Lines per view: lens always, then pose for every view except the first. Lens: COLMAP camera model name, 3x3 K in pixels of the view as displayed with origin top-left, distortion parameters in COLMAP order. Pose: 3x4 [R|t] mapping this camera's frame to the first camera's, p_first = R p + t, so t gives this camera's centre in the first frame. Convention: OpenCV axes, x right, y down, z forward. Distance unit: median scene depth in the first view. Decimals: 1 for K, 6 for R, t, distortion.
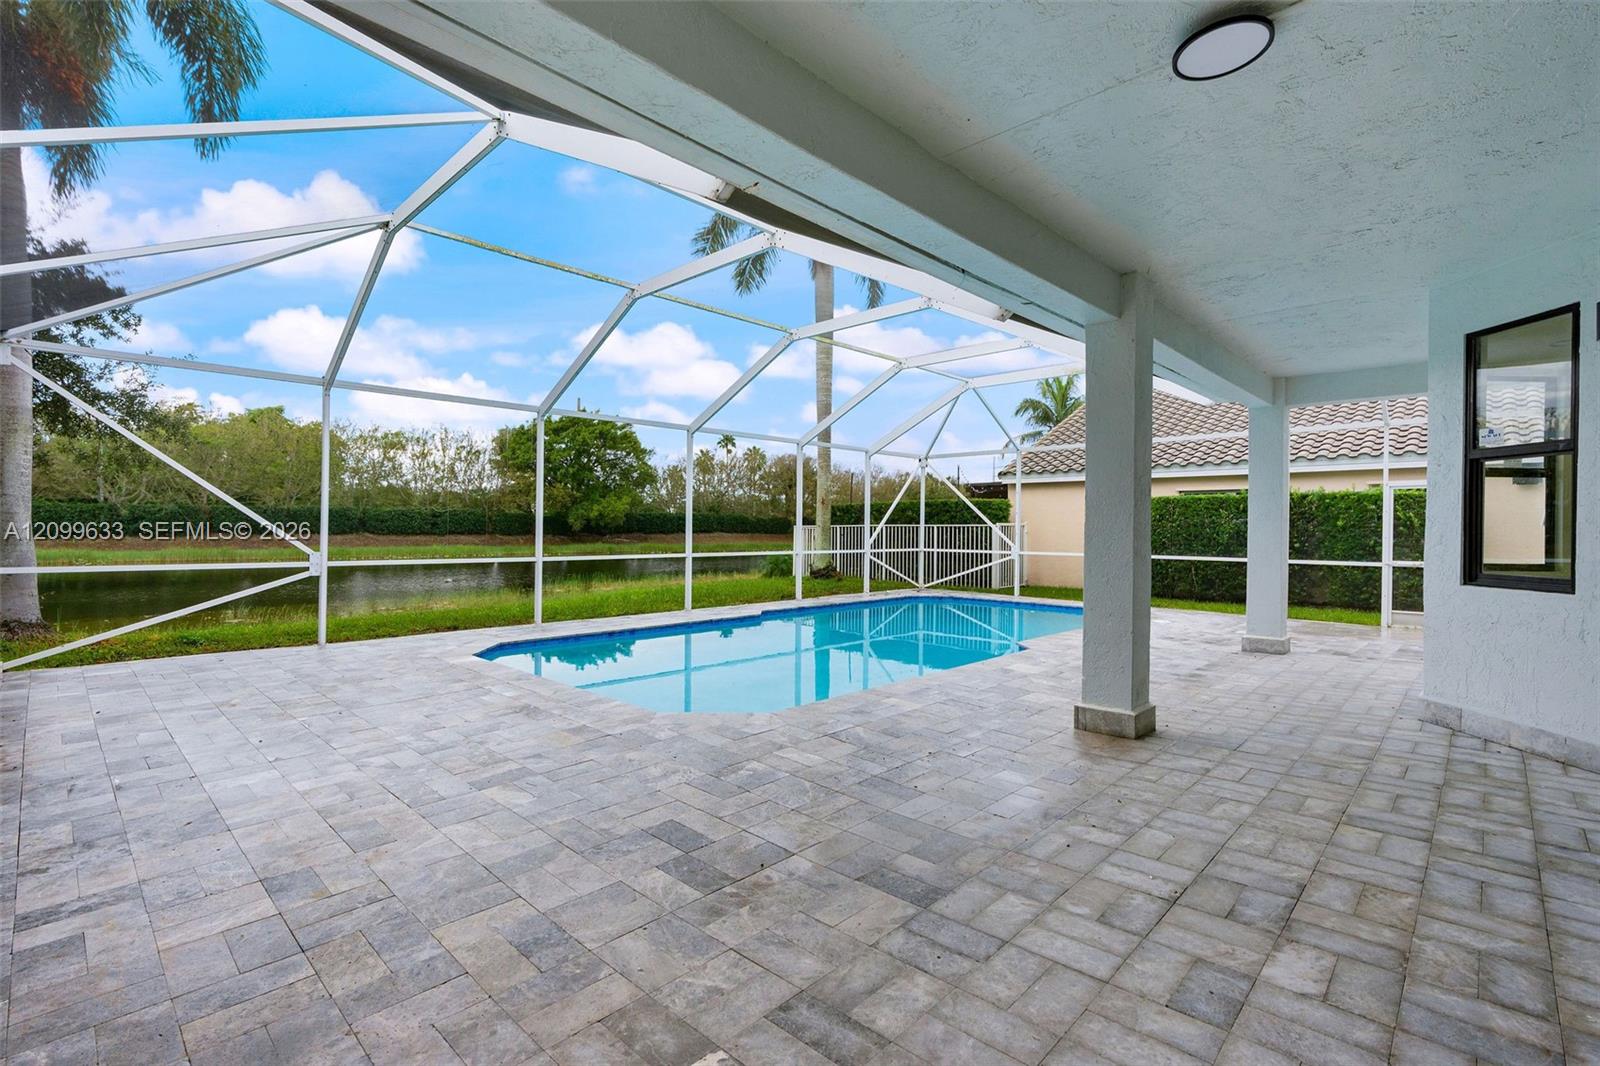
lens RADIAL K [[726.5, 0, 797.5], [0, 726.5, 523.6], [0, 0, 1]] dist [-0.005074, -0.000074]
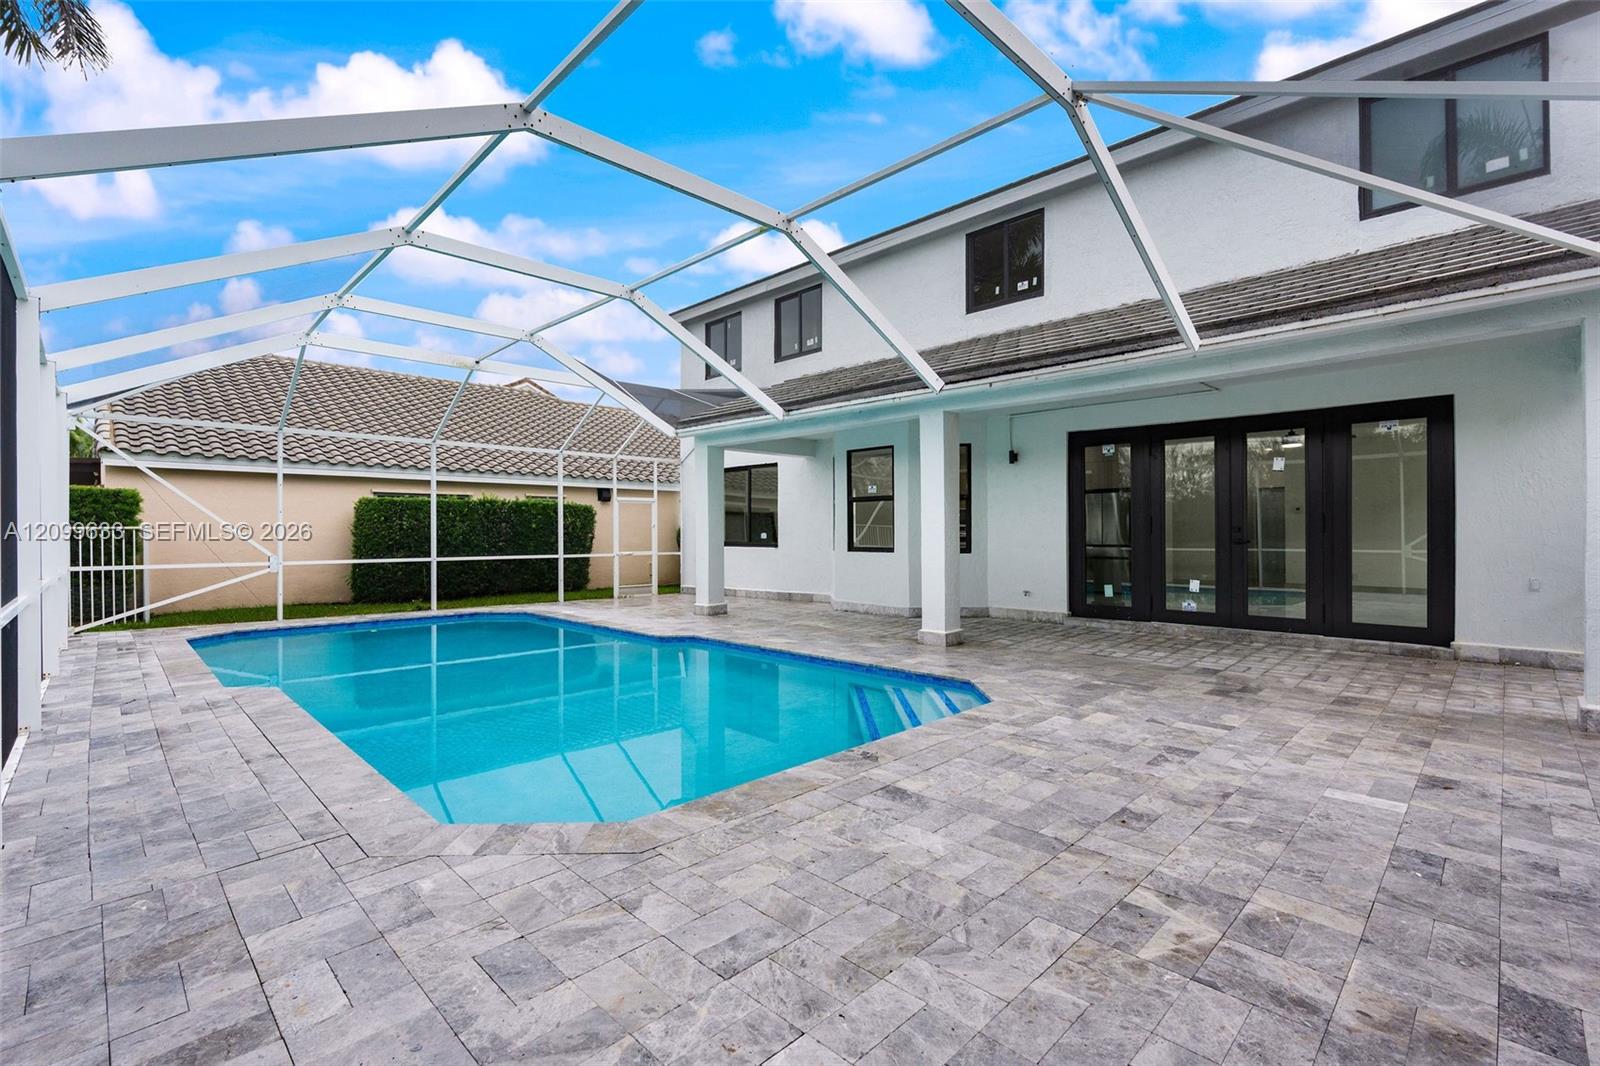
lens RADIAL K [[717.3, 0, 795.6], [0, 717.3, 531.9], [0, 0, 1]] dist [-0.007715, 0.000307]
pose [[0.026179, -0.006683, 0.999635, -1.302955], [-0.001301, 0.999977, 0.006719, 0.002000], [-0.999656, -0.001477, 0.026169, 1.308359]]
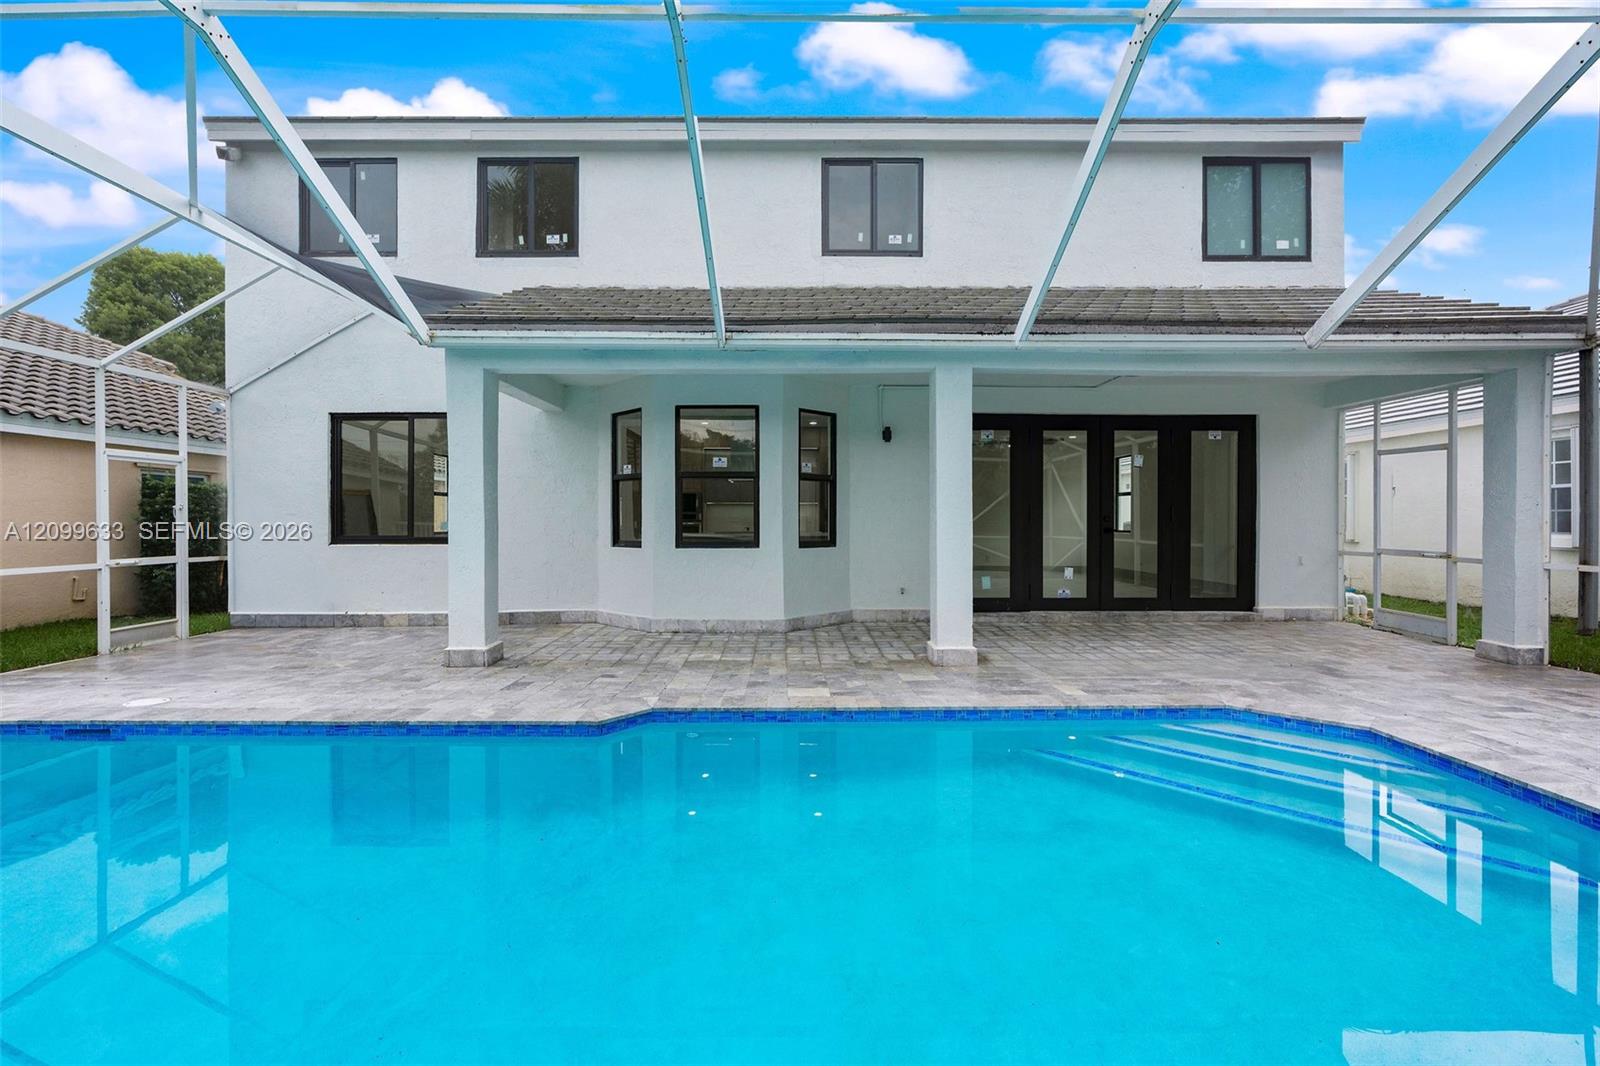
lens RADIAL K [[760.5, 0, 799.9], [0, 760.5, 527.6], [0, 0, 1]] dist [0.002790, 0.000792]
pose [[-0.695226, -0.011075, 0.718706, -0.427157], [-0.005934, 0.999936, 0.009668, 0.014474], [-0.718767, 0.002456, -0.695247, 2.222470]]
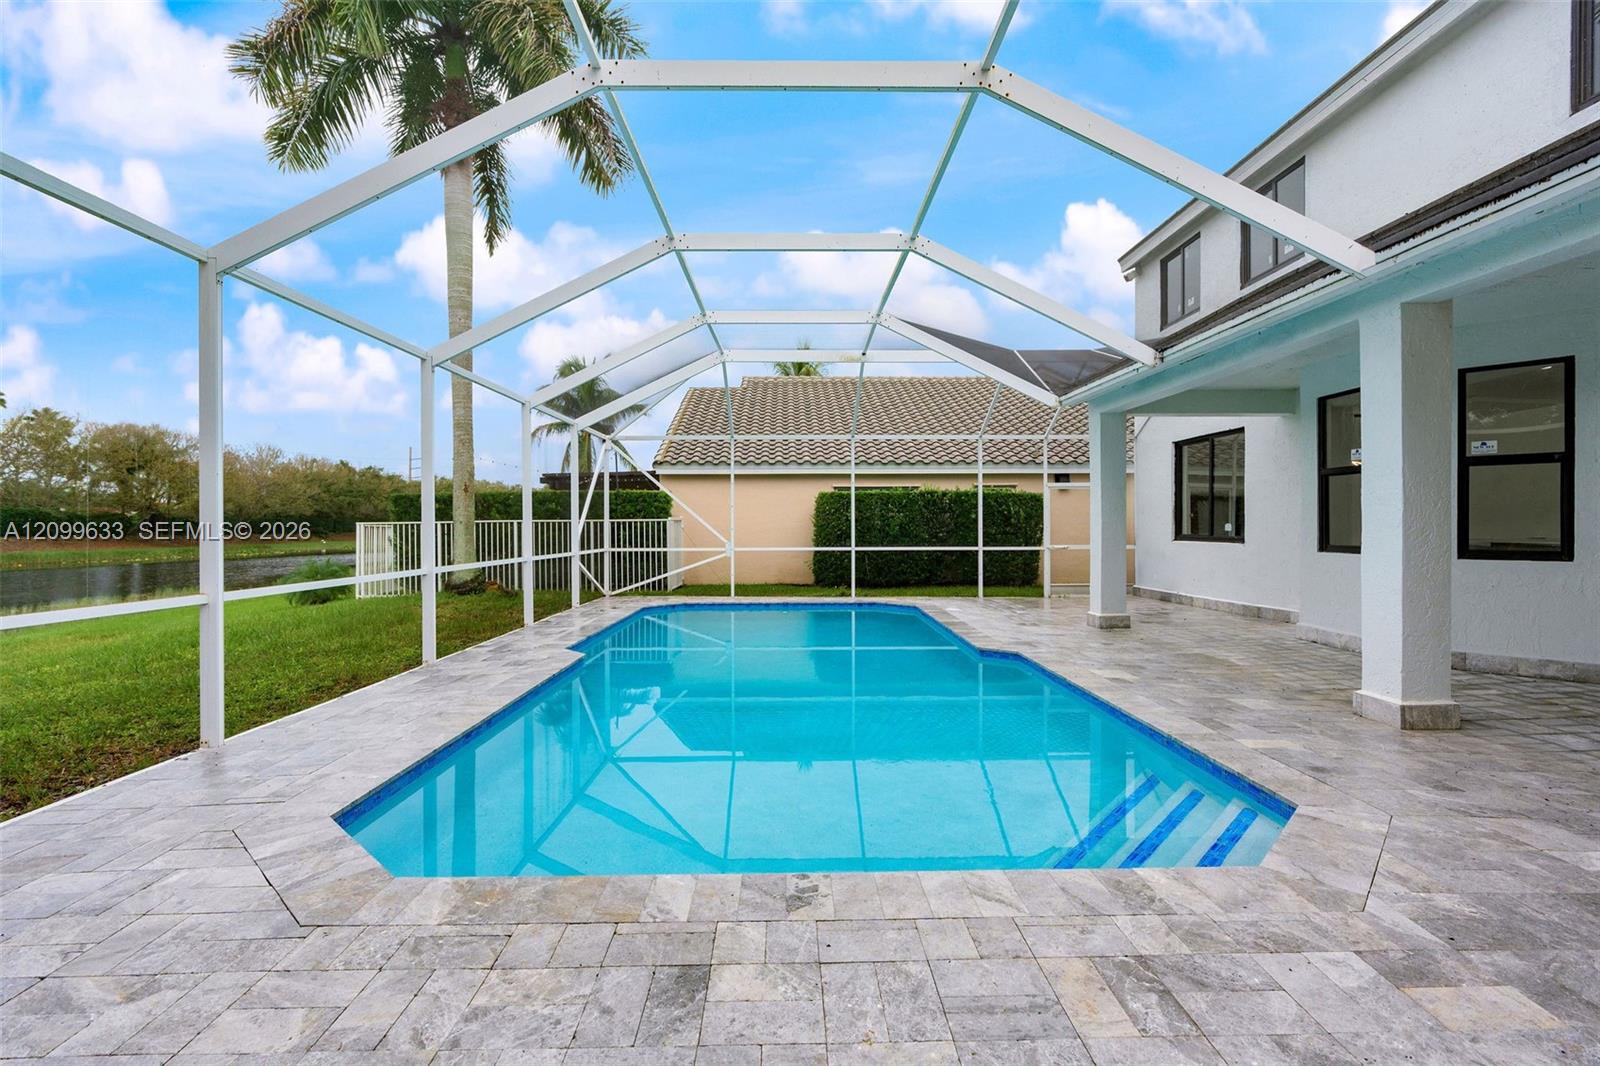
lens RADIAL K [[716.2, 0, 799.4], [0, 716.2, 523.4], [0, 0, 1]] dist [-0.004152, 0.000437]
pose [[0.709800, -0.008198, 0.704355, -0.820104], [0.005313, 0.999966, 0.006284, 0.005592], [-0.704383, -0.000719, 0.709820, 0.894593]]
